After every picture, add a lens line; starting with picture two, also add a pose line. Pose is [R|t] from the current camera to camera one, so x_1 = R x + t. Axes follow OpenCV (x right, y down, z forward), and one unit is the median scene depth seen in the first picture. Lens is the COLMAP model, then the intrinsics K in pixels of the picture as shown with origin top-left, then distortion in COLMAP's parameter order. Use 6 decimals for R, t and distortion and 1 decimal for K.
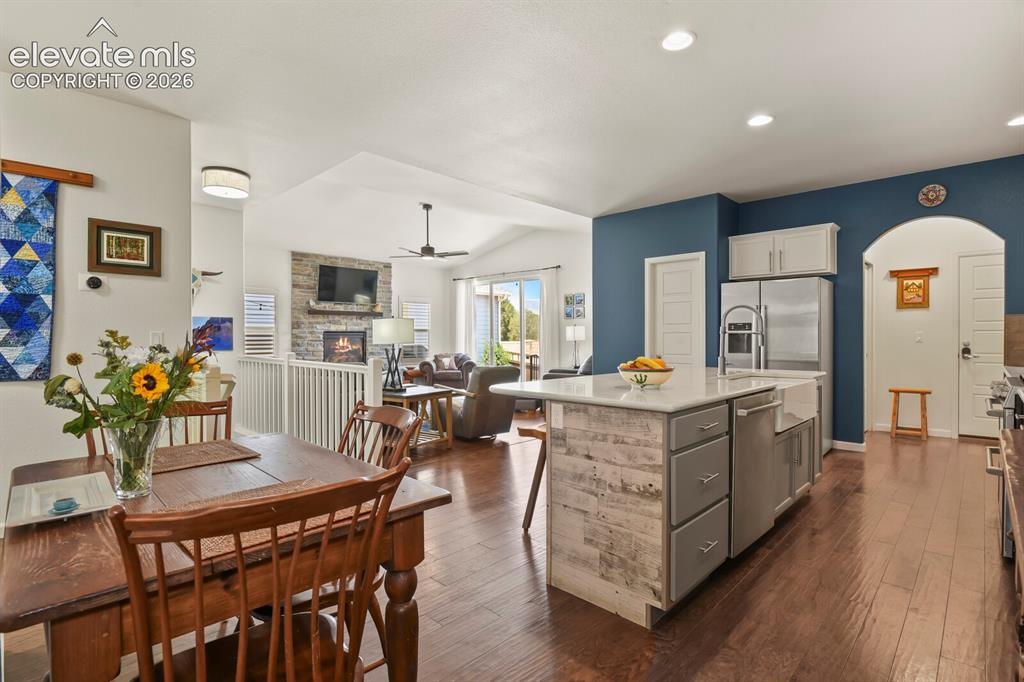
lens RADIAL K [[497.3, 0, 527.0], [0, 497.3, 339.9], [0, 0, 1]] dist [-0.005427, -0.007650]
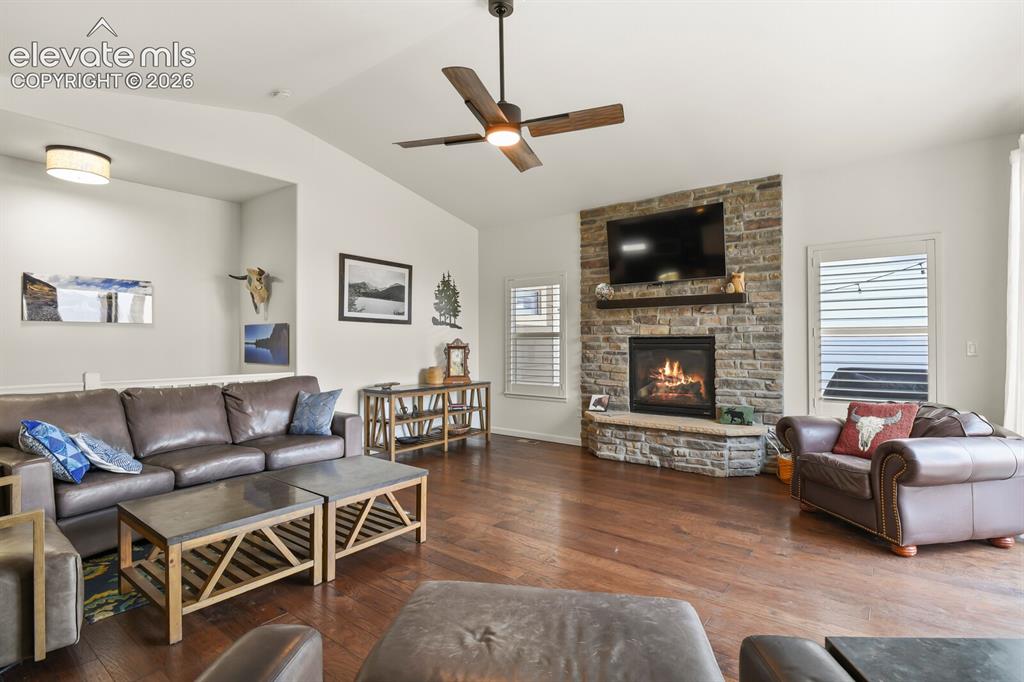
lens RADIAL K [[497.3, 0, 517.0], [0, 497.3, 339.1], [0, 0, 1]] dist [-0.005427, -0.007650]
pose [[0.080802, -0.005695, -0.996714, 0.241564], [-0.006226, 0.999961, -0.006218, -0.017443], [0.996711, 0.006708, 0.080764, 1.371255]]
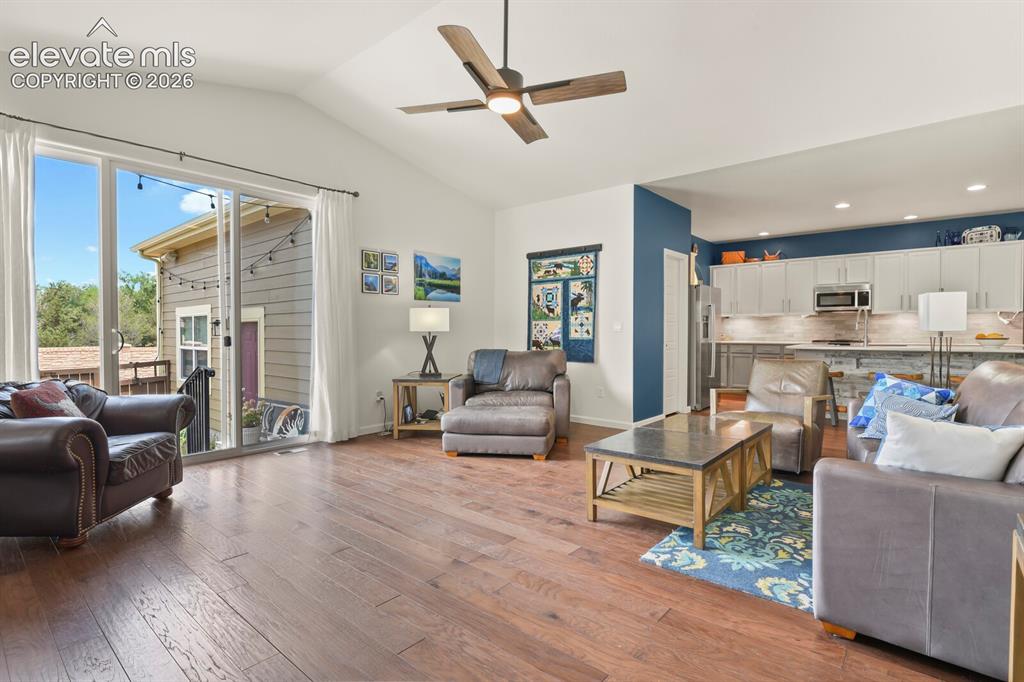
lens RADIAL K [[497.3, 0, 515.8], [0, 497.3, 344.0], [0, 0, 1]] dist [-0.005427, -0.007650]
pose [[-0.030604, -0.023462, 0.999256, -0.844853], [0.010437, 0.999662, 0.023792, 0.006732], [-0.999477, 0.011158, -0.030349, 1.449245]]
